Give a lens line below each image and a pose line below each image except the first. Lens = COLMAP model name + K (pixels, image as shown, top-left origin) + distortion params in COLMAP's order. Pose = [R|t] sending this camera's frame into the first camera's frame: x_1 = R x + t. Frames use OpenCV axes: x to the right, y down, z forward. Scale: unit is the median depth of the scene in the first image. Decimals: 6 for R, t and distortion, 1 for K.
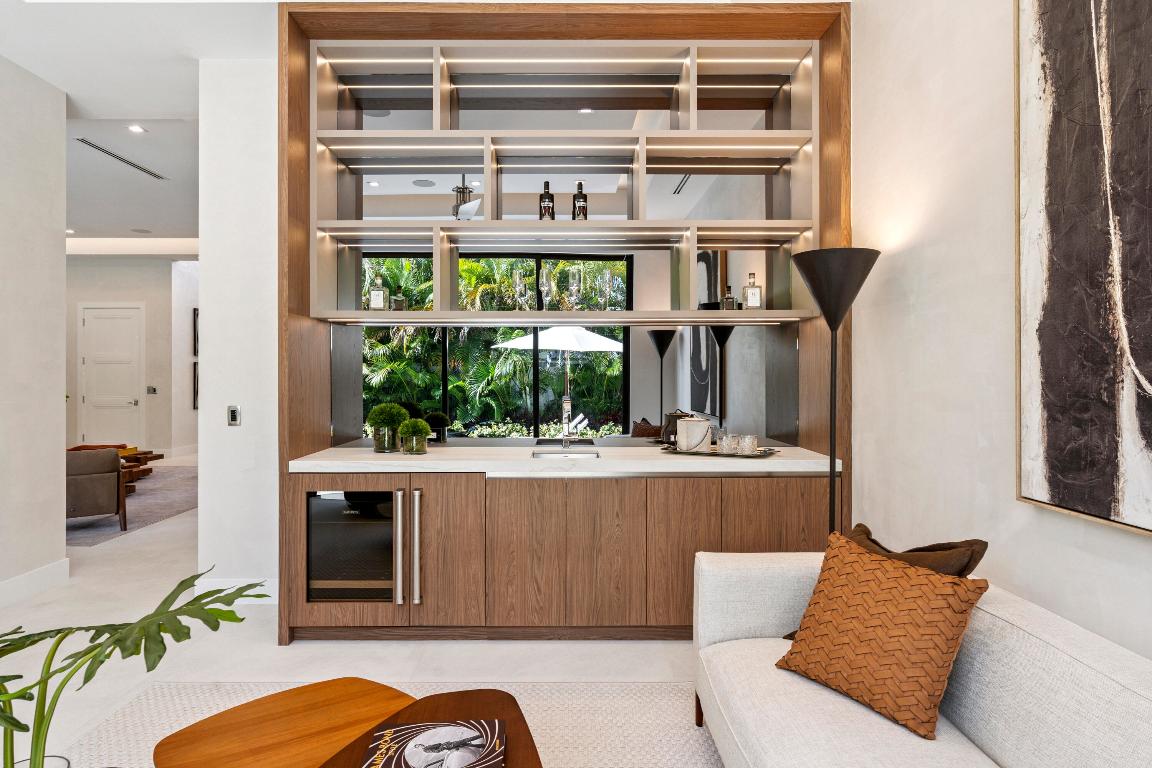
lens RADIAL K [[679.9, 0, 574.2], [0, 679.9, 377.5], [0, 0, 1]] dist [0.007407, 0.004359]
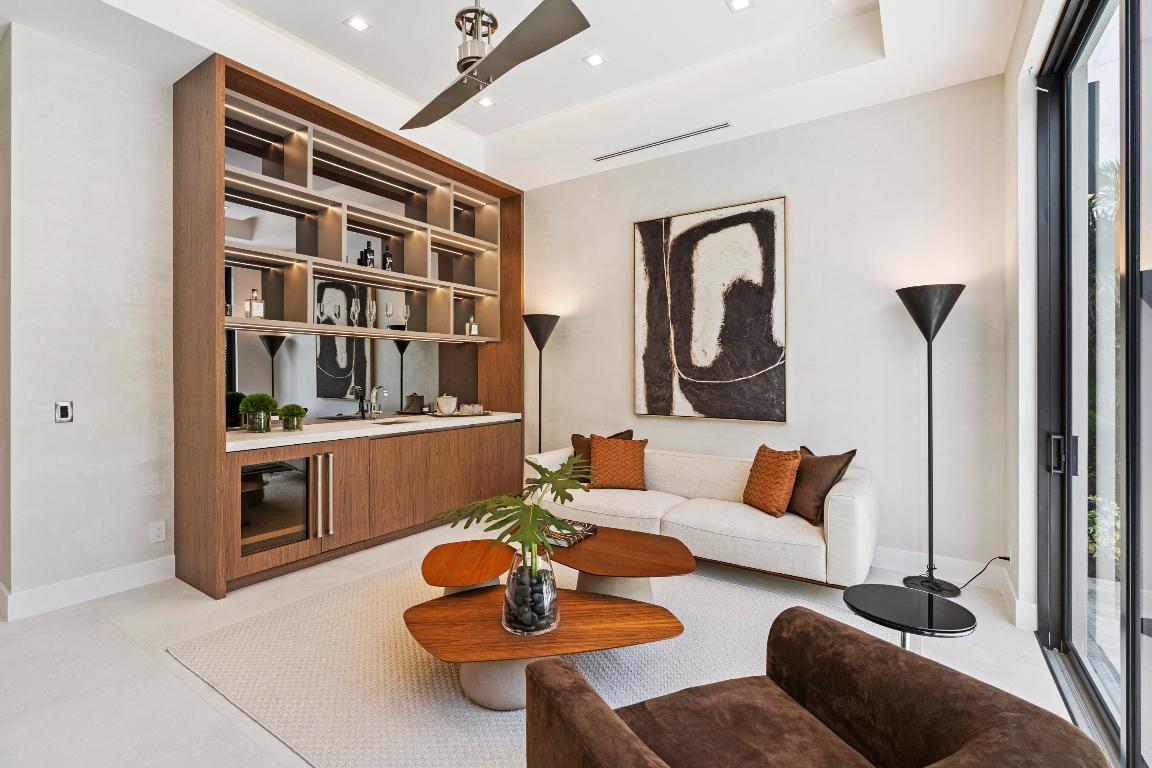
lens RADIAL K [[532.3, 0, 572.8], [0, 532.3, 379.7], [0, 0, 1]] dist [-0.010937, 0.000310]
pose [[0.546396, -0.009129, 0.837477, -0.872934], [0.000547, 0.999944, 0.010543, 0.003667], [-0.837527, -0.005303, 0.546371, -0.009677]]
